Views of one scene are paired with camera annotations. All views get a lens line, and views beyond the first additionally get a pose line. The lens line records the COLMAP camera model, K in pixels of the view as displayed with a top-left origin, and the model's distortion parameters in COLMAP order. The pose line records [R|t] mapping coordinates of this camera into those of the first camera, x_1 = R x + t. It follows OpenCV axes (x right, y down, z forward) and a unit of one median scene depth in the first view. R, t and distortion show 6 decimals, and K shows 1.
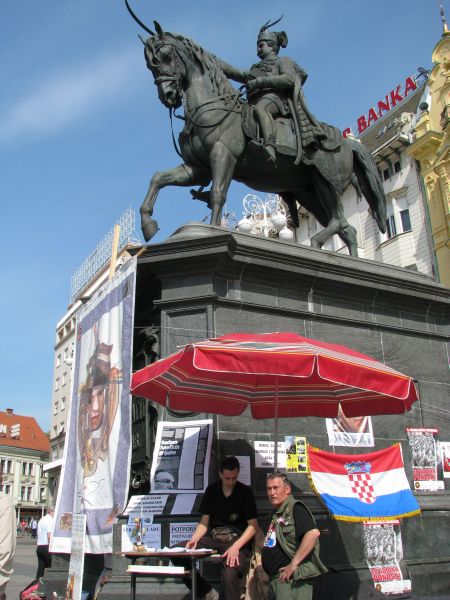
lens RADIAL K [[640.1, 0, 234.3], [0, 640.1, 291.2], [0, 0, 1]] dist [-0.107131, 0.000000]
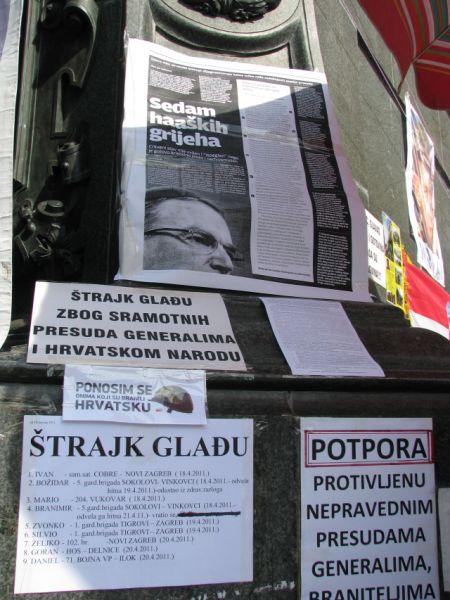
lens RADIAL K [[640.1, 0, 227.4], [0, 640.1, 295.4], [0, 0, 1]] dist [-0.107131, 0.000000]
pose [[0.863923, 0.142169, 0.483141, -0.166265], [-0.214340, 0.971903, 0.097278, 0.235559], [-0.455736, -0.187597, 0.870122, 0.628882]]
